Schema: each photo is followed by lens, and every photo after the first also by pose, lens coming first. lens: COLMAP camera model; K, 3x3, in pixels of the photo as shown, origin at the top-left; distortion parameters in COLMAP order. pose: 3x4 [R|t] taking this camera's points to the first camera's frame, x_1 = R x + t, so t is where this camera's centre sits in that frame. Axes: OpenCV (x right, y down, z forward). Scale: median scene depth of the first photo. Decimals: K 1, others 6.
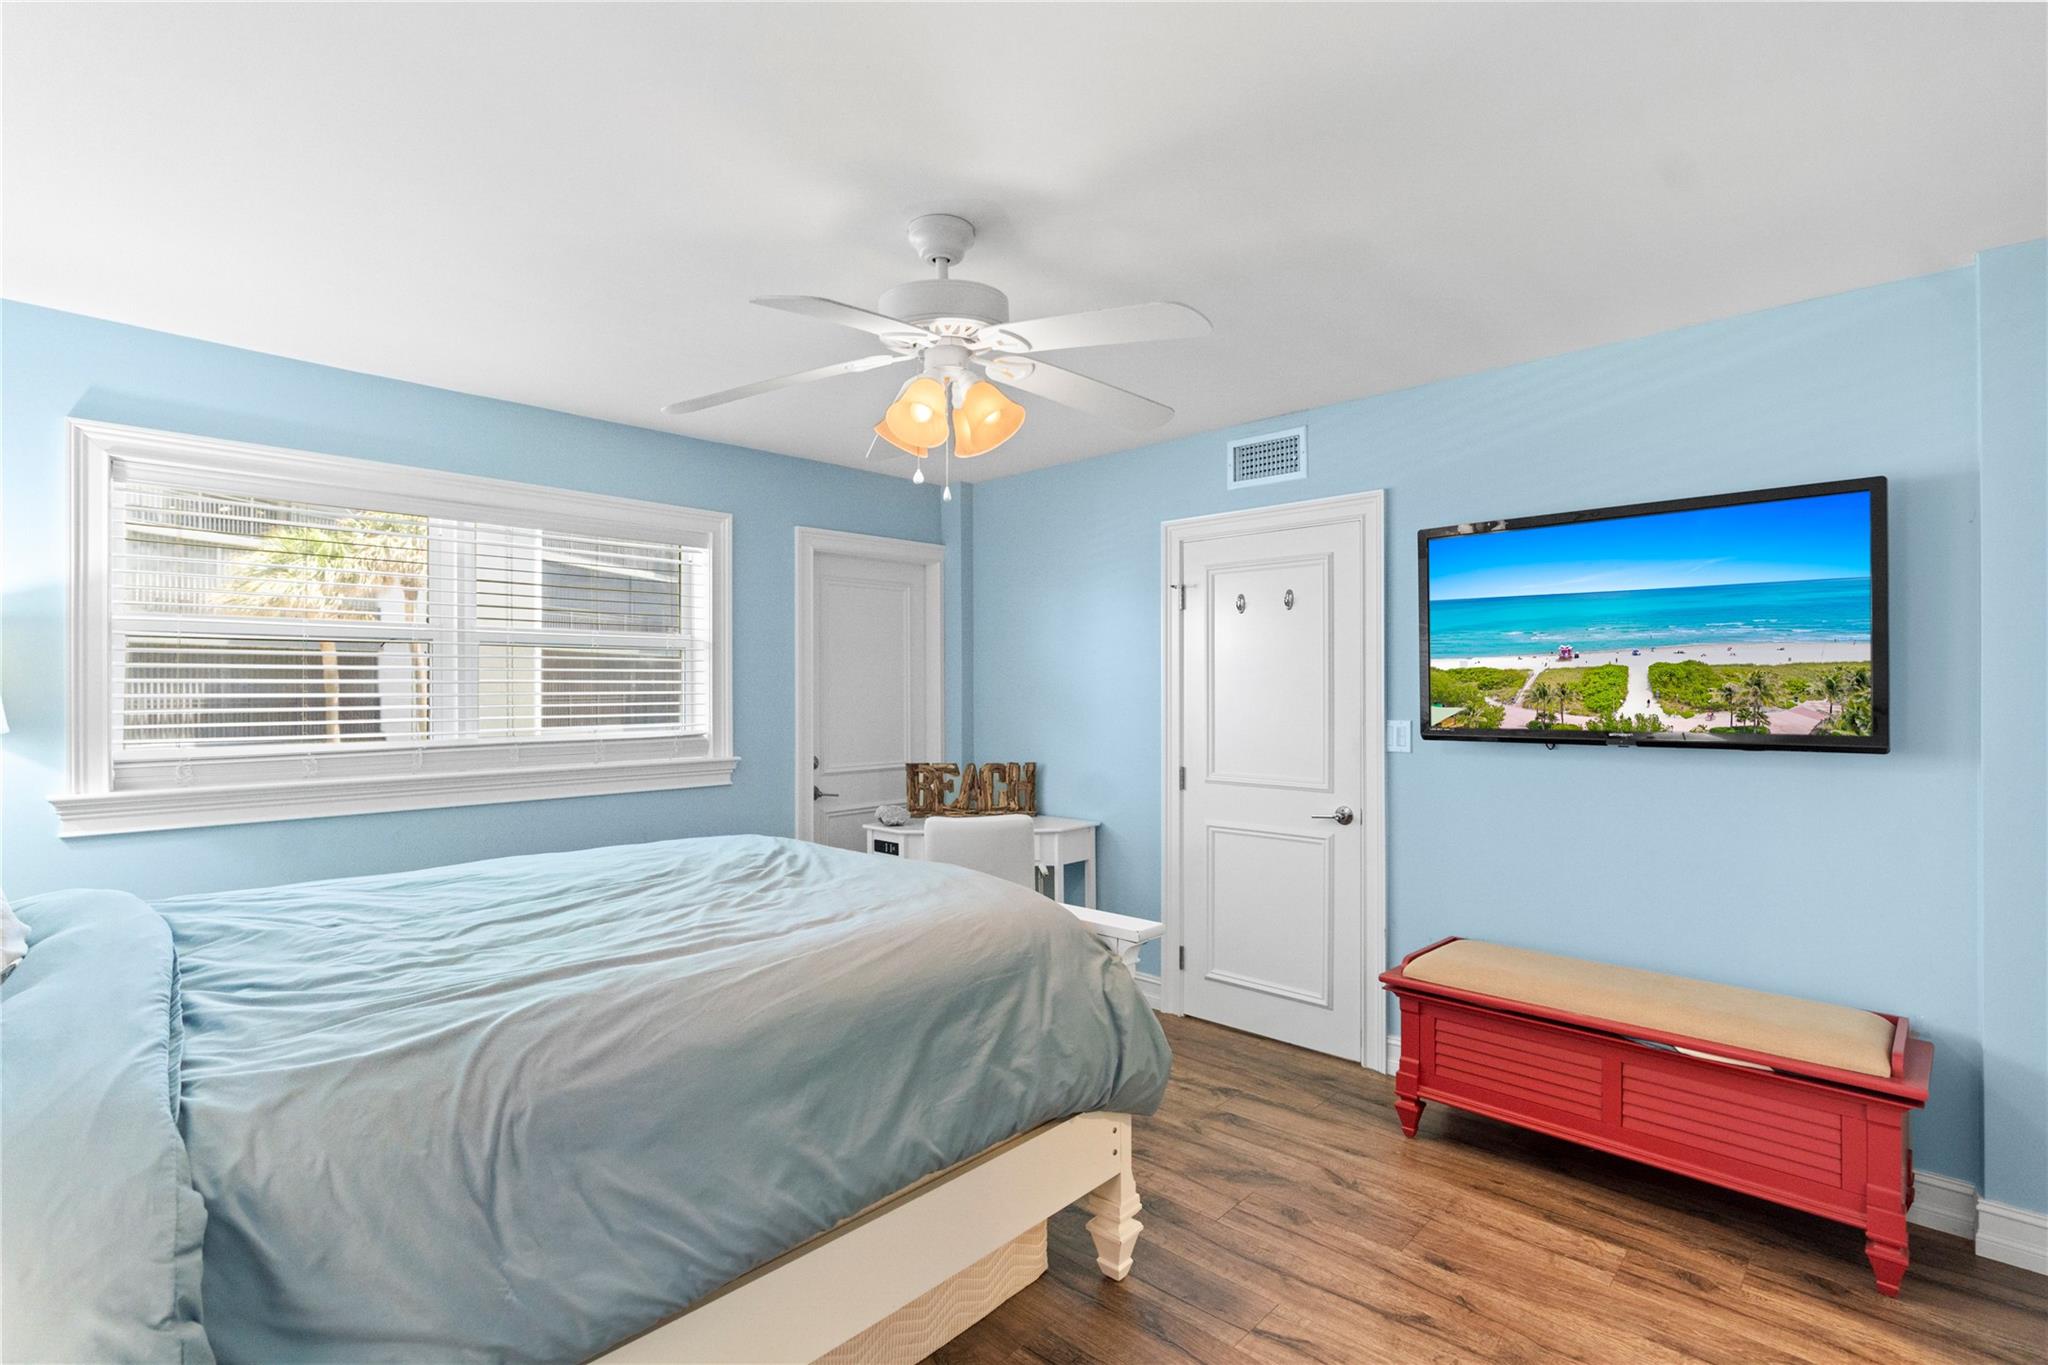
lens RADIAL K [[972.2, 0, 1036.9], [0, 972.2, 671.2], [0, 0, 1]] dist [-0.002837, -0.000093]
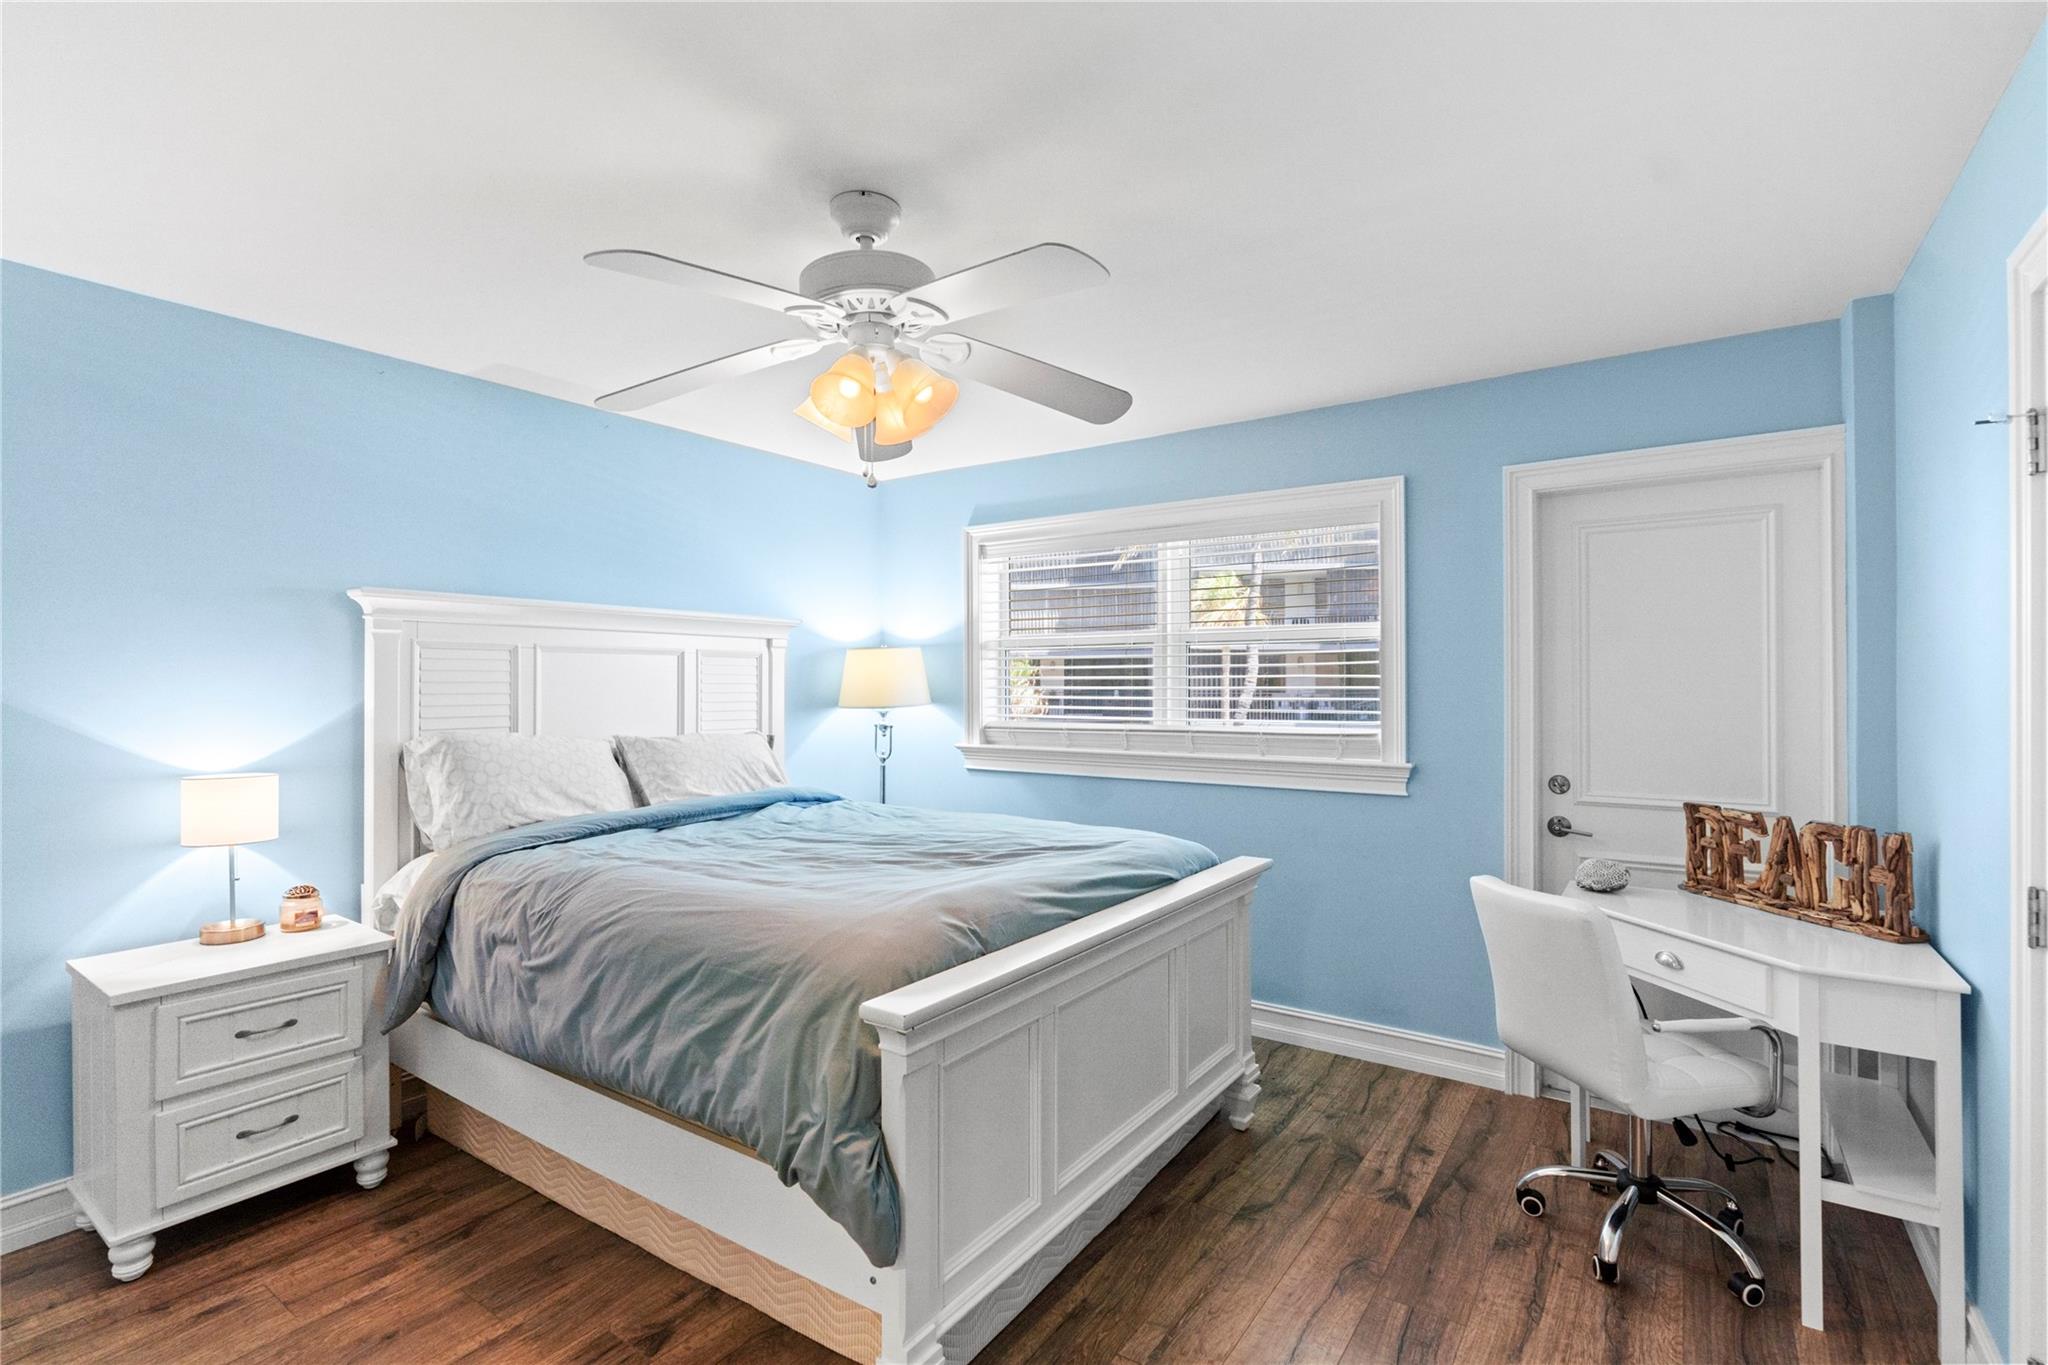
lens RADIAL K [[972.2, 0, 1021.3], [0, 972.2, 678.4], [0, 0, 1]] dist [-0.002837, -0.000093]
pose [[0.135230, -0.002839, -0.990810, 0.477753], [0.020773, 0.999784, -0.000029, 0.007121], [0.990596, -0.020579, 0.135260, 0.554764]]
